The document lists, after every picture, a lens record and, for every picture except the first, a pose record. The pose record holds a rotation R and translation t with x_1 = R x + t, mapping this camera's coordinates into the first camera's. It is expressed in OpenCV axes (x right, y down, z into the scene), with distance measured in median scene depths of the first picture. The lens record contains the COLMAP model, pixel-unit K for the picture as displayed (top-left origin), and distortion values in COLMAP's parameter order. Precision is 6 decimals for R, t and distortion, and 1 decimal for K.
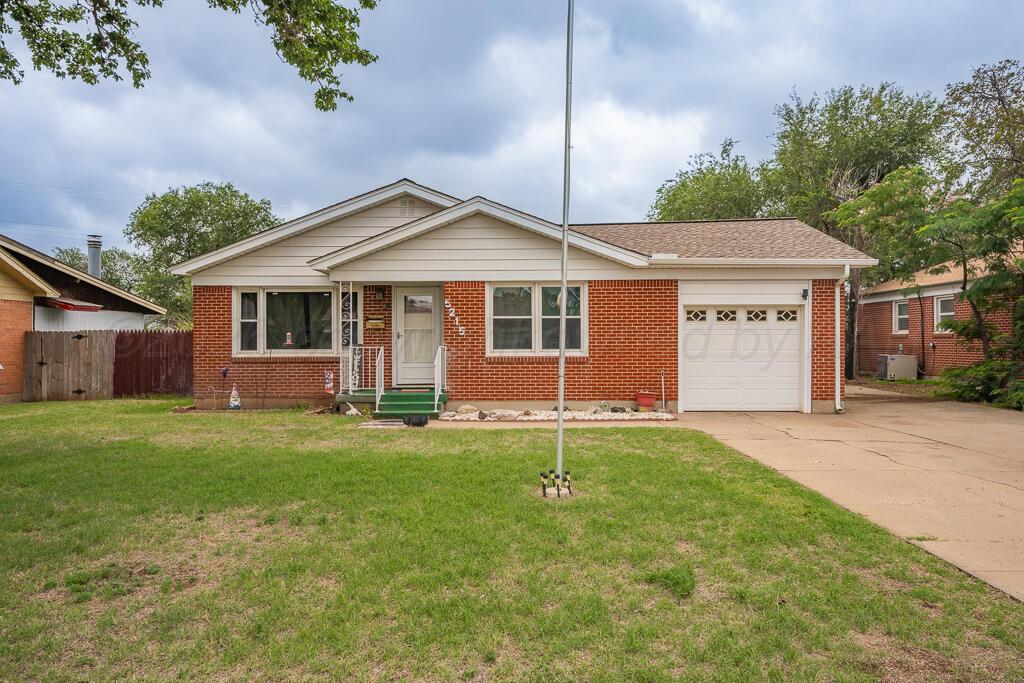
lens RADIAL K [[701.1, 0, 513.2], [0, 701.1, 343.0], [0, 0, 1]] dist [-0.003635, -0.002556]
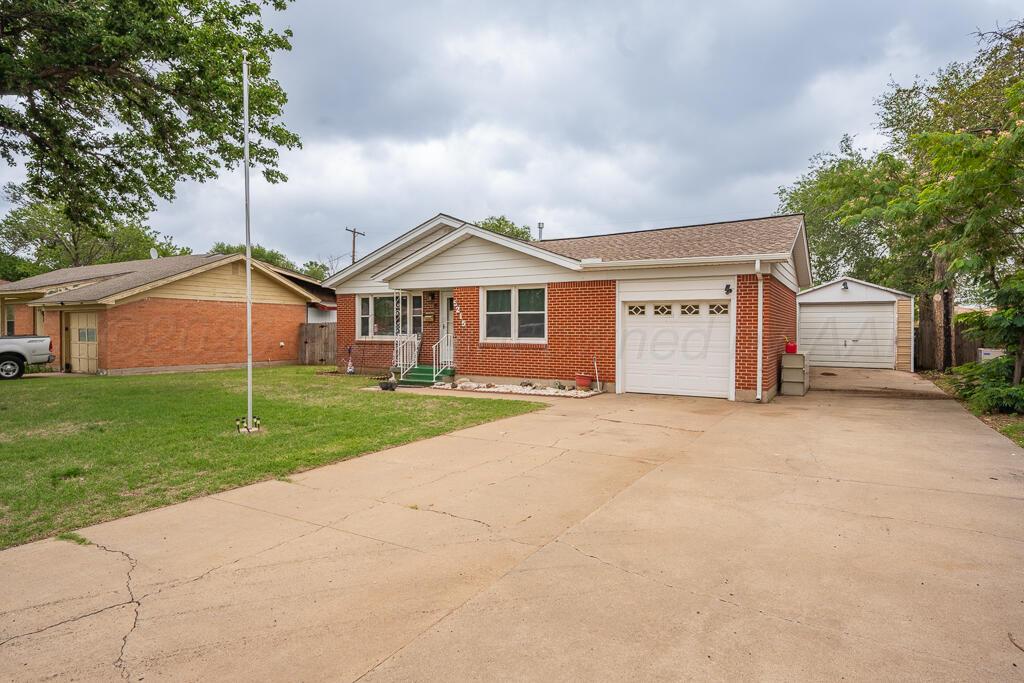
lens RADIAL K [[557.1, 0, 511.1], [0, 557.1, 337.6], [0, 0, 1]] dist [0.003400, 0.000347]
pose [[0.884119, 0.012789, -0.467086, 0.508980], [-0.007282, 0.999881, 0.013593, -0.004847], [0.467205, -0.008617, 0.884107, 0.091594]]
